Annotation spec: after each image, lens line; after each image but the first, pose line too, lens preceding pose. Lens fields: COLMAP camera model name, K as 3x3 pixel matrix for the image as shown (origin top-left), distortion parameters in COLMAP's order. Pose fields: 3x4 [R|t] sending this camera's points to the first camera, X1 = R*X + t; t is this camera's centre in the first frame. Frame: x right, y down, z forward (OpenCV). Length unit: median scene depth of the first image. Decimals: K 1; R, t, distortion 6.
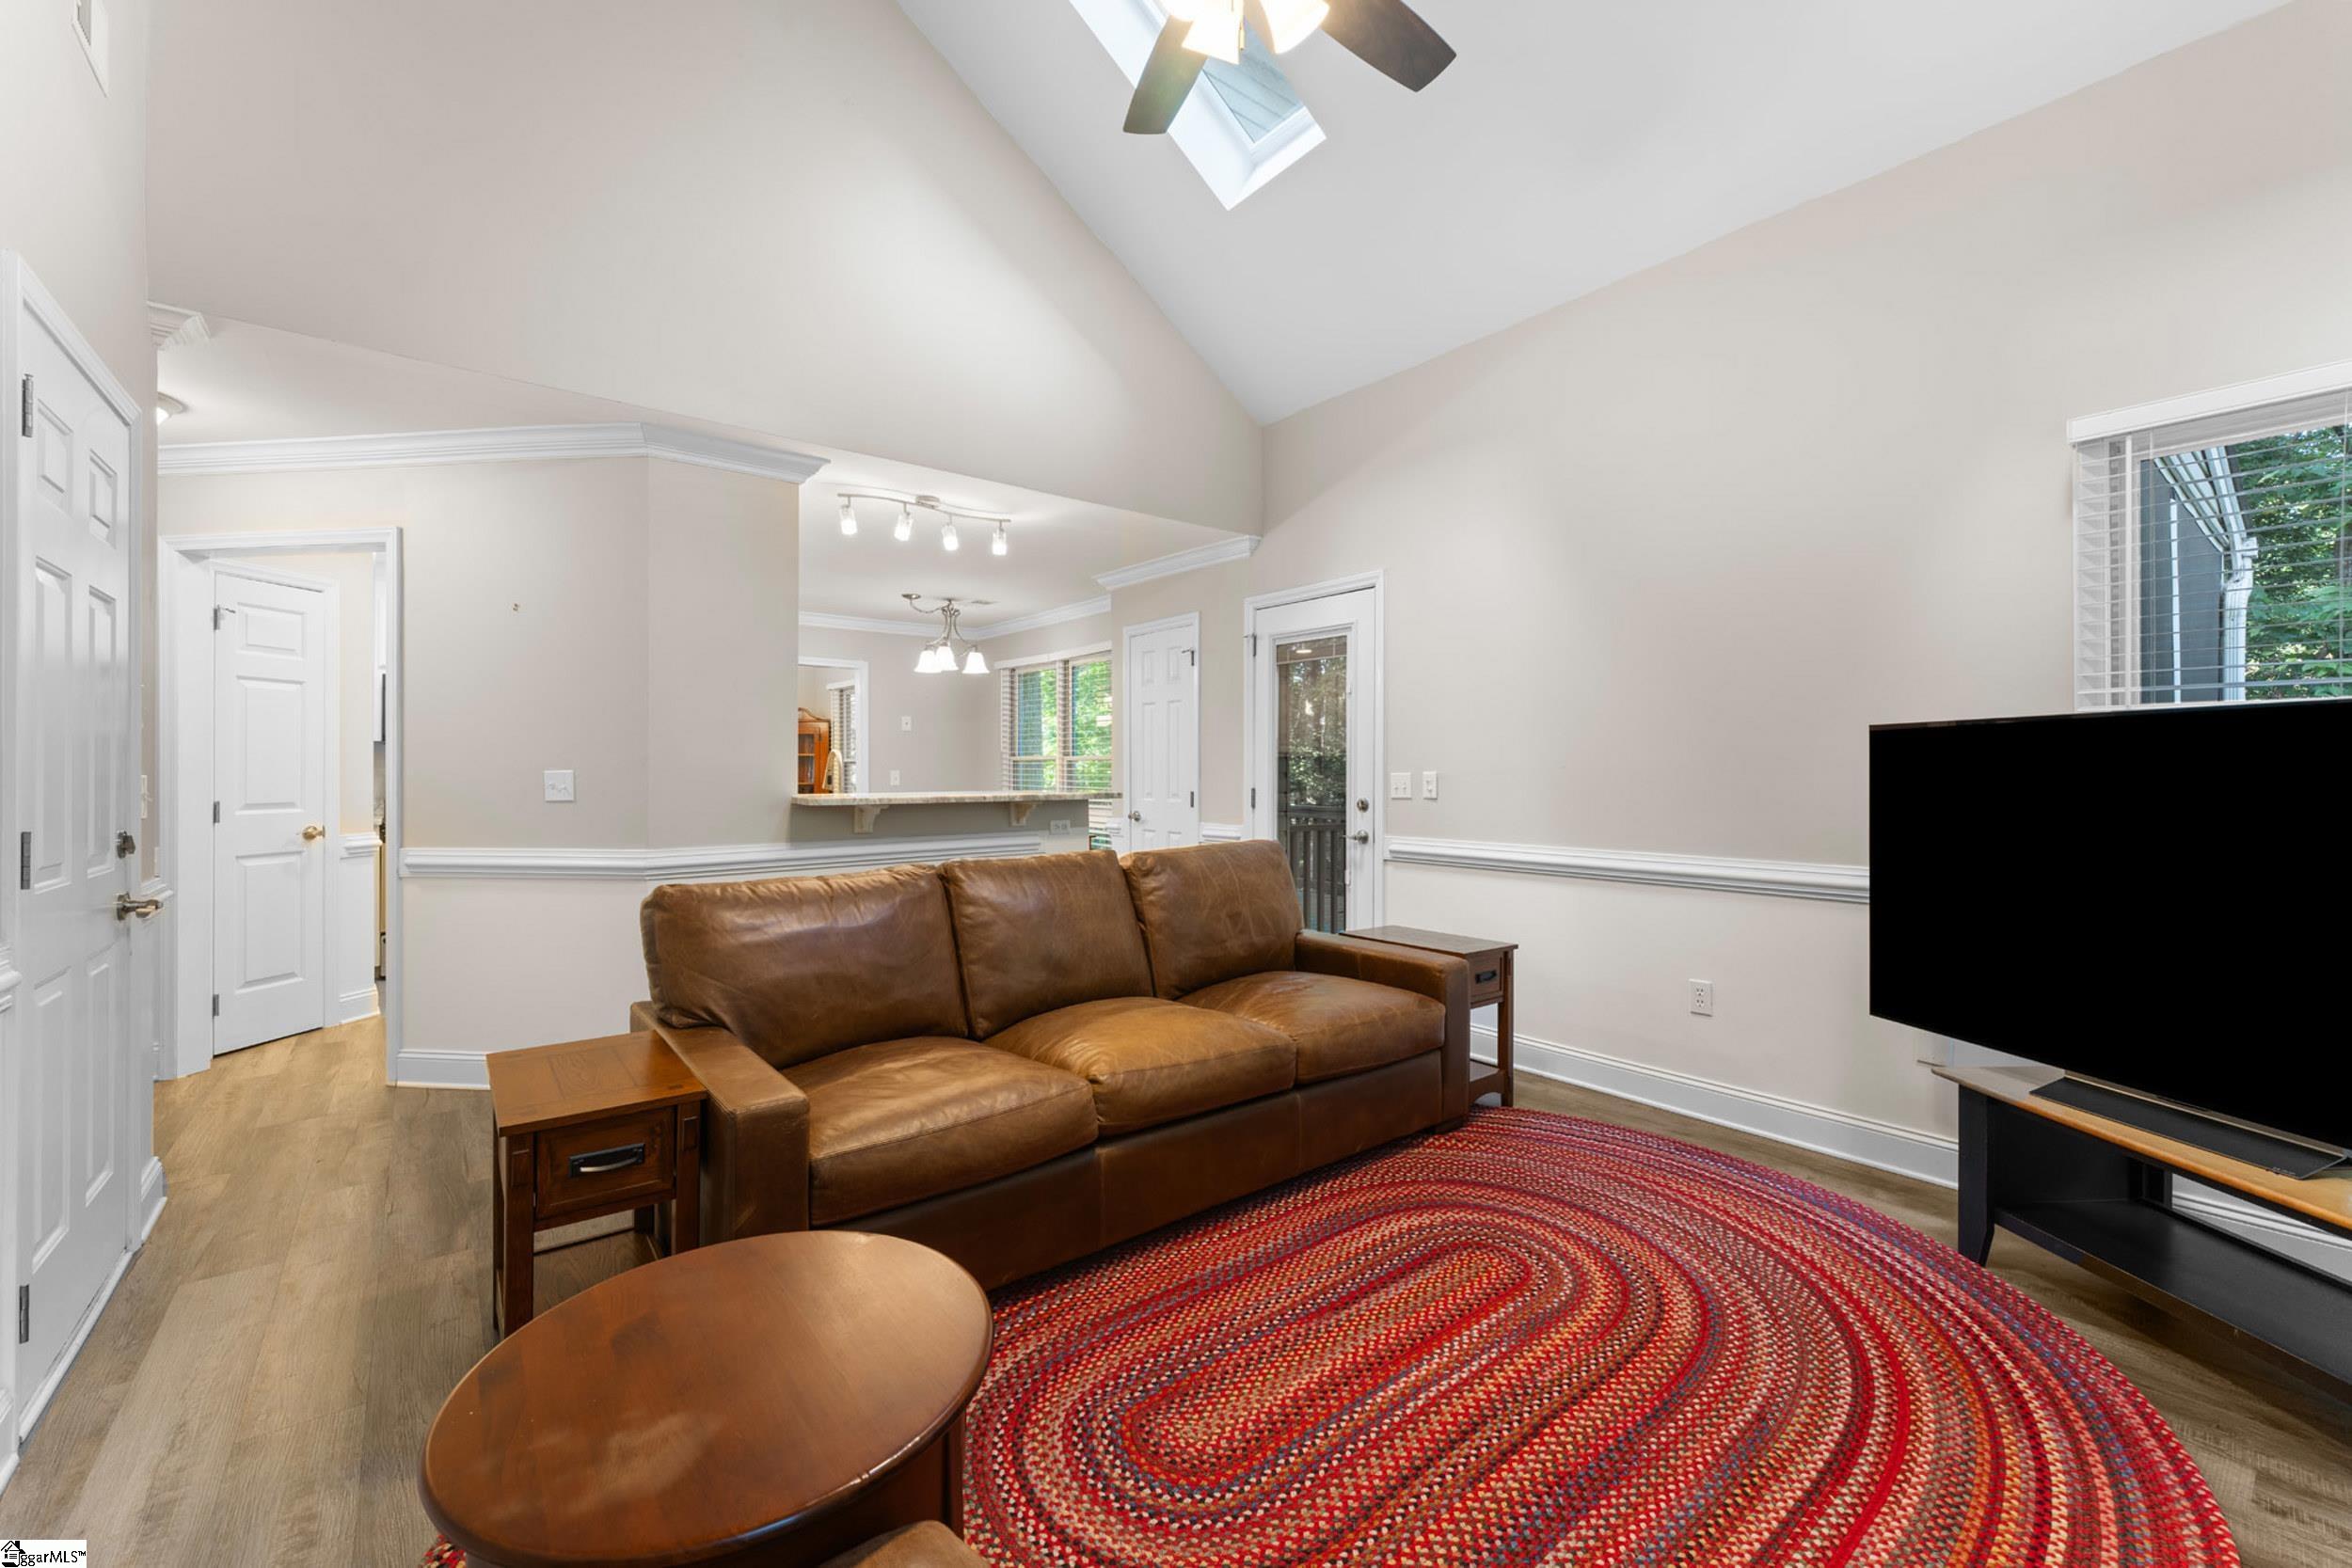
lens RADIAL K [[939.9, 0, 1171.6], [0, 939.9, 773.7], [0, 0, 1]] dist [-0.001826, -0.000511]
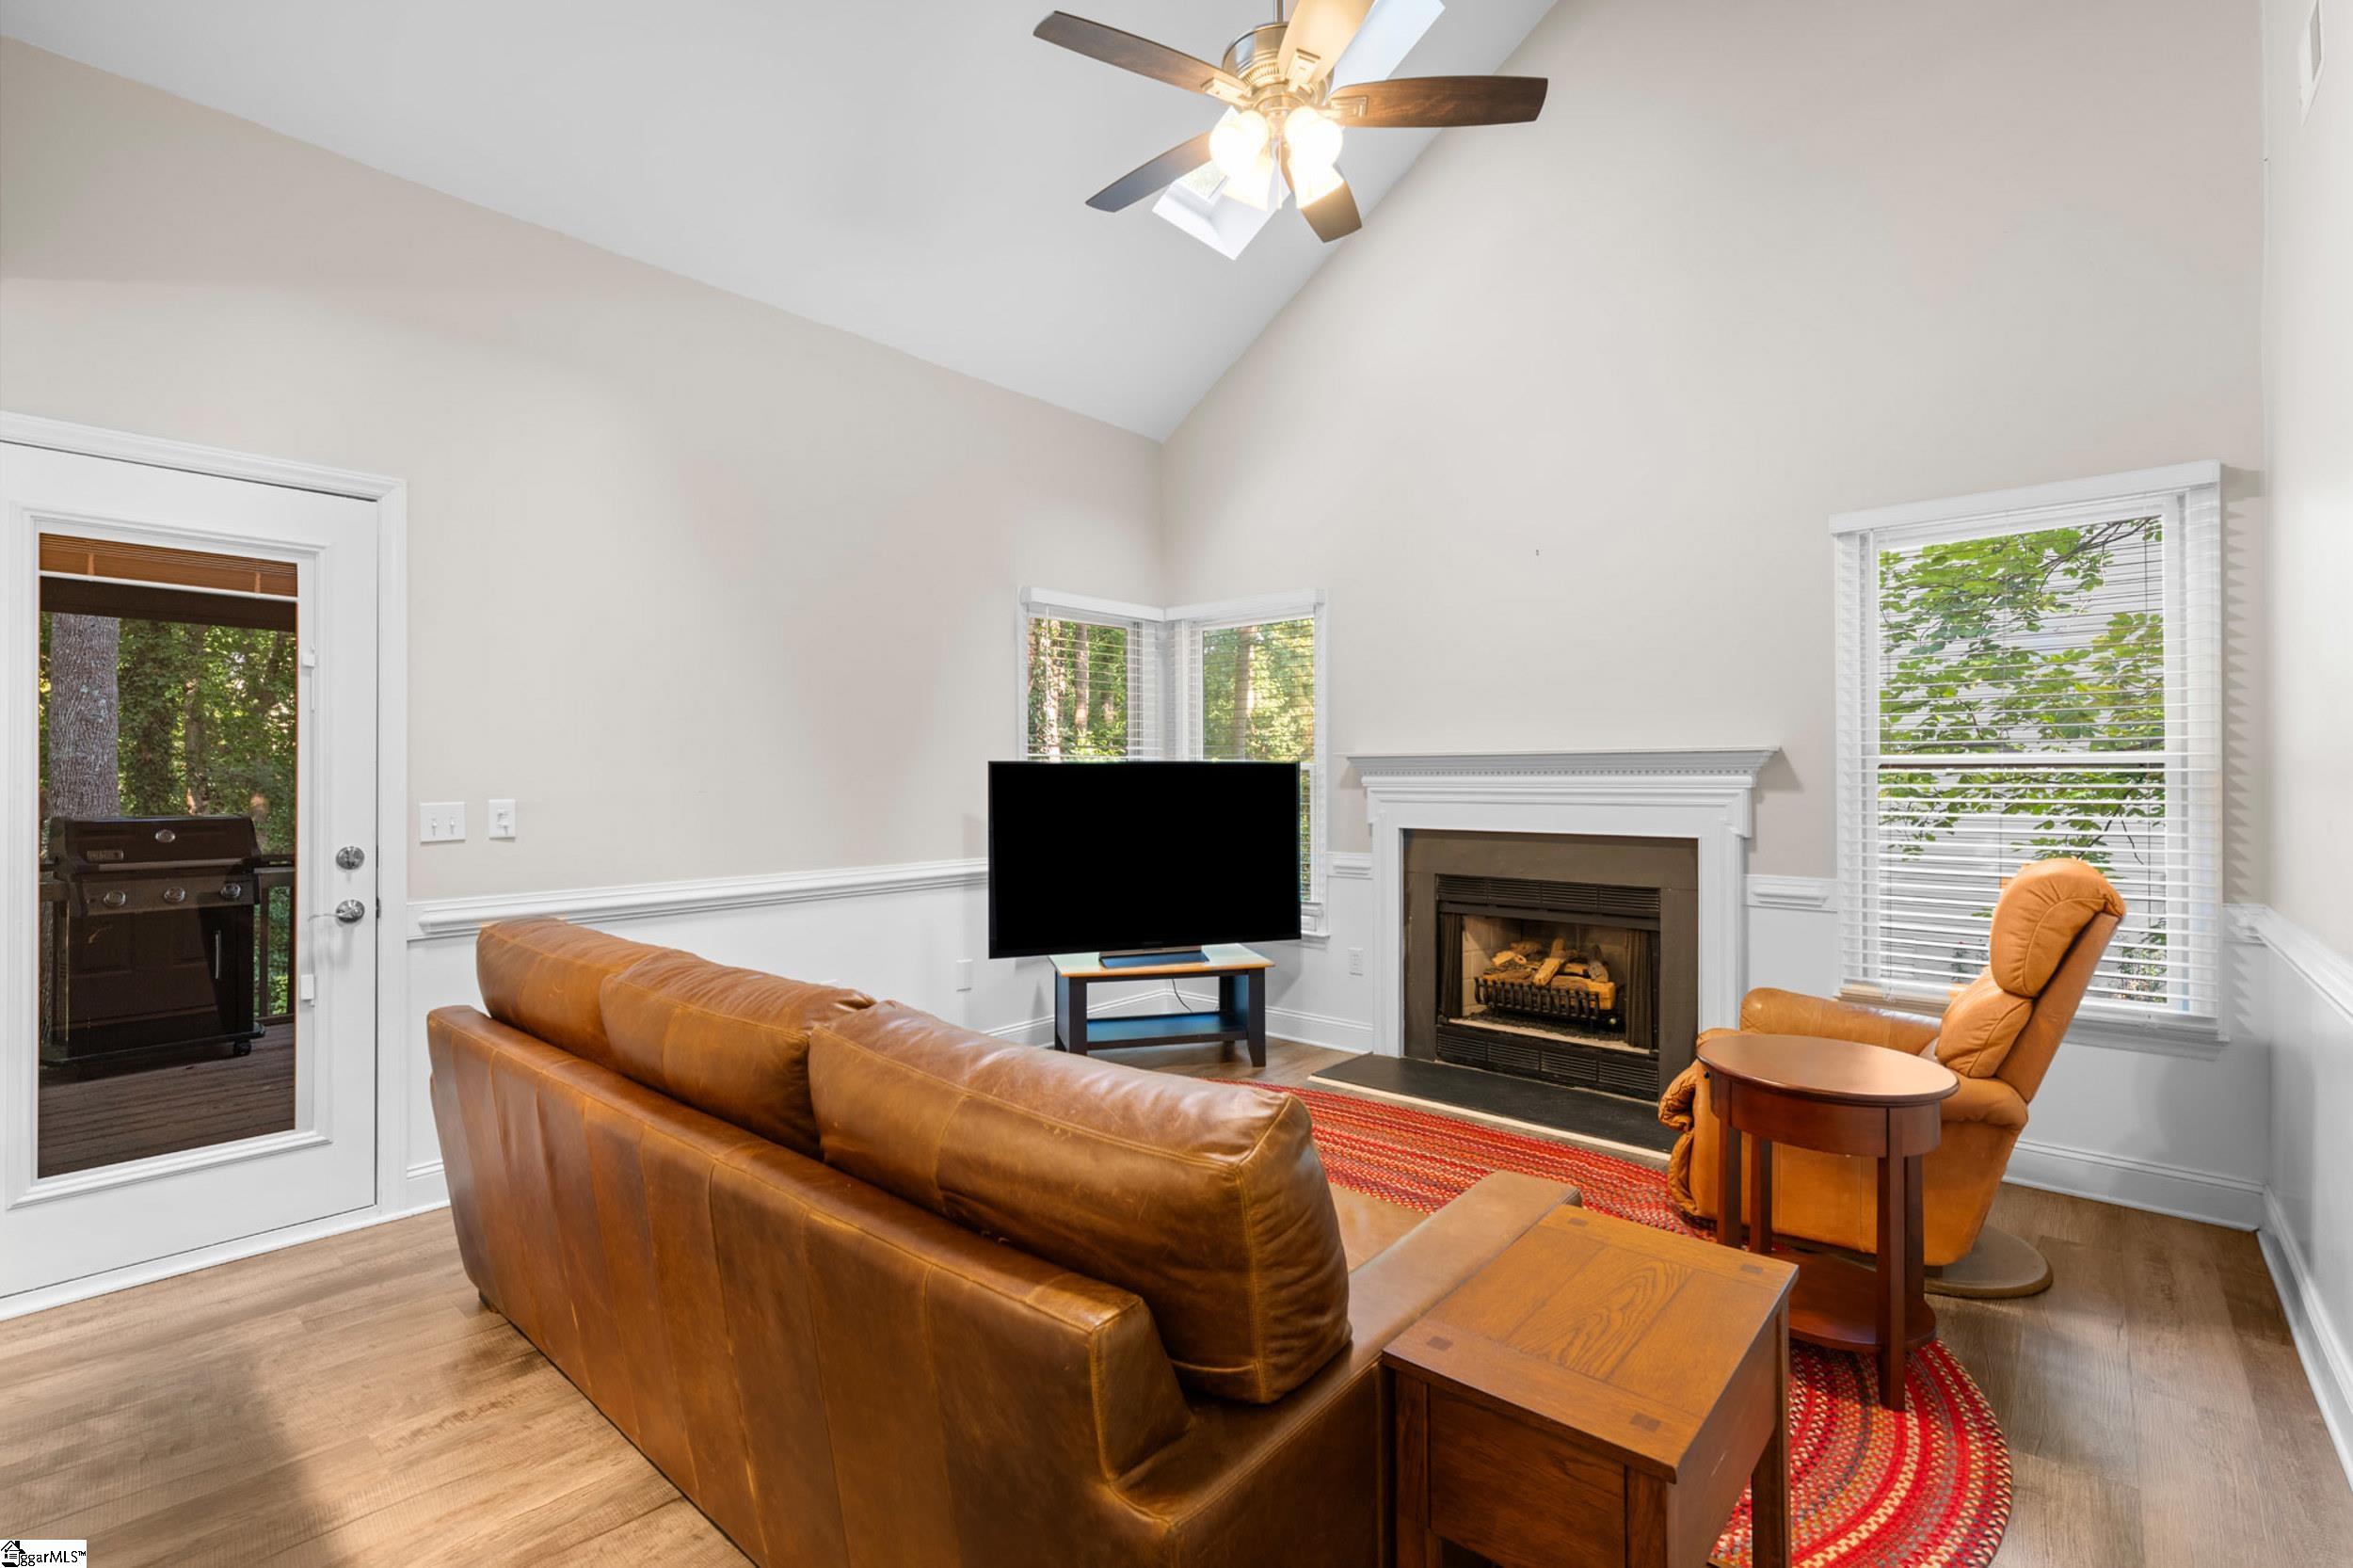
lens RADIAL K [[1042.2, 0, 1163.2], [0, 1042.2, 763.9], [0, 0, 1]] dist [-0.000771, -0.000867]
pose [[-0.175127, 0.012040, 0.984472, -1.123537], [0.004589, 0.999924, -0.011412, -0.034835], [-0.984535, 0.002519, -0.175169, 1.259547]]
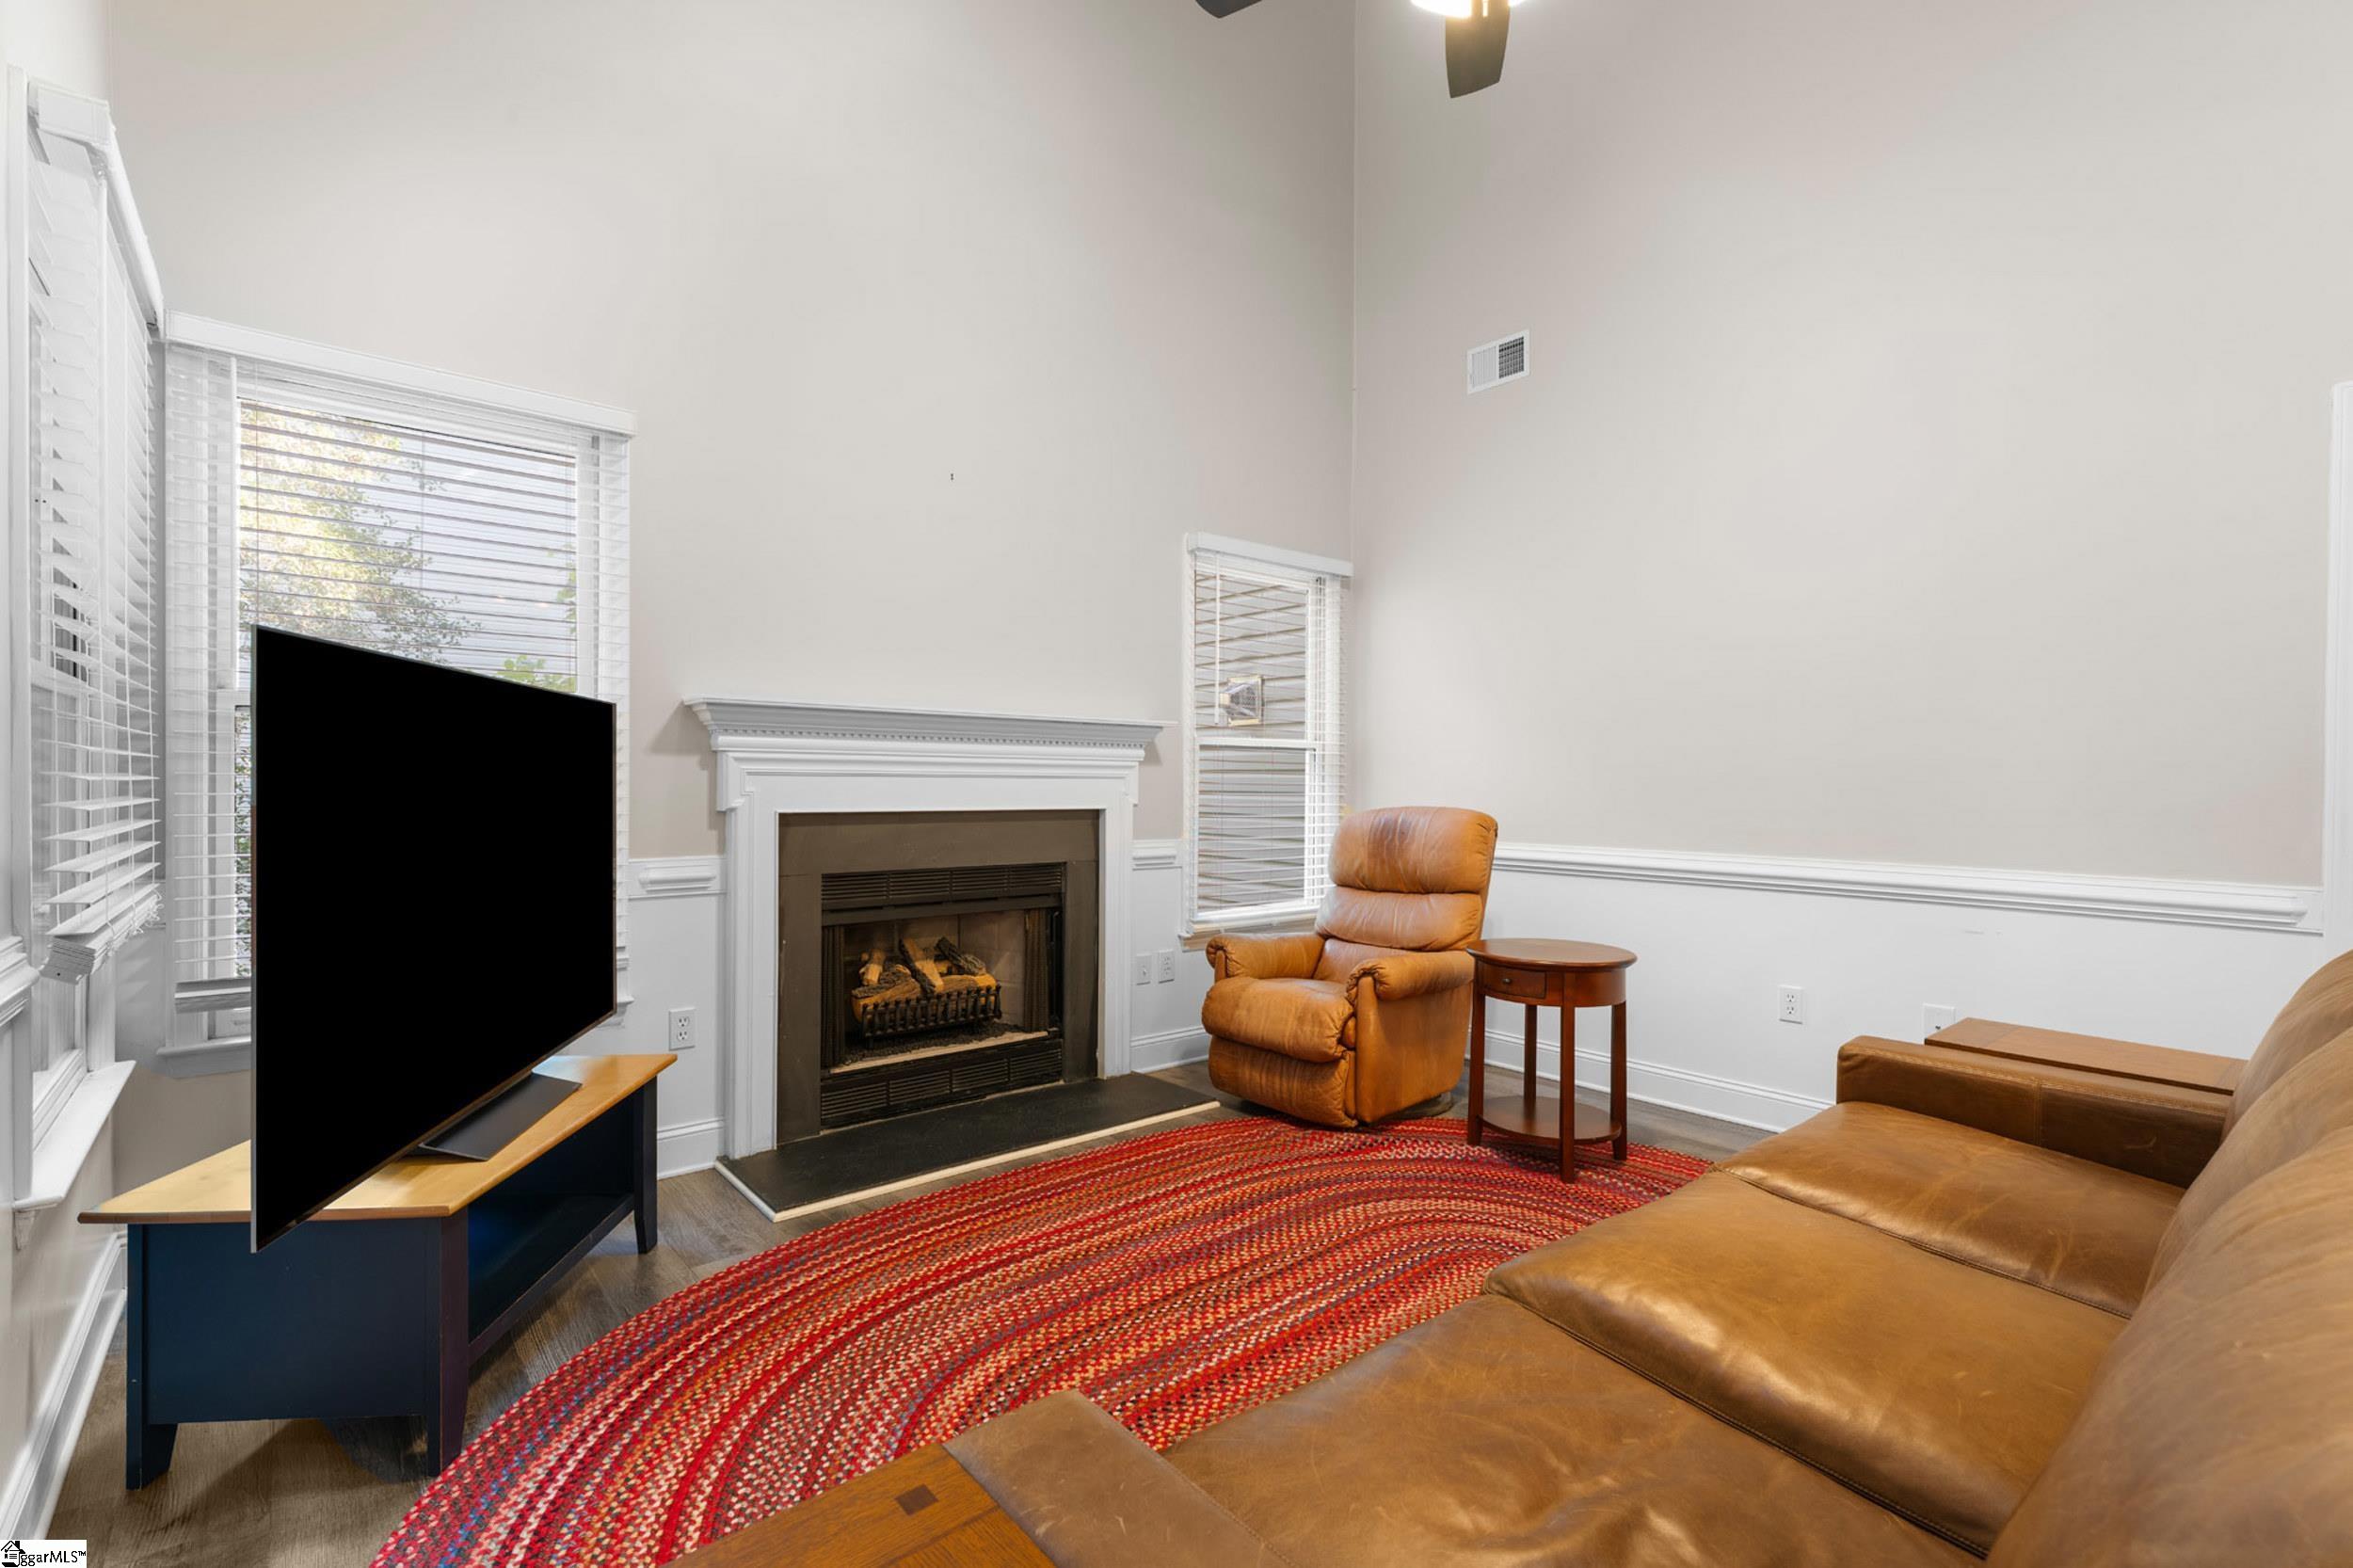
lens RADIAL K [[1051.0, 0, 1160.5], [0, 1051.0, 797.0], [0, 0, 1]] dist [0.001089, -0.001201]
pose [[-0.999777, -0.007840, -0.019620, 0.384680], [-0.008124, 0.999862, 0.014460, 0.026253], [0.019504, 0.014616, -0.999703, 1.884899]]
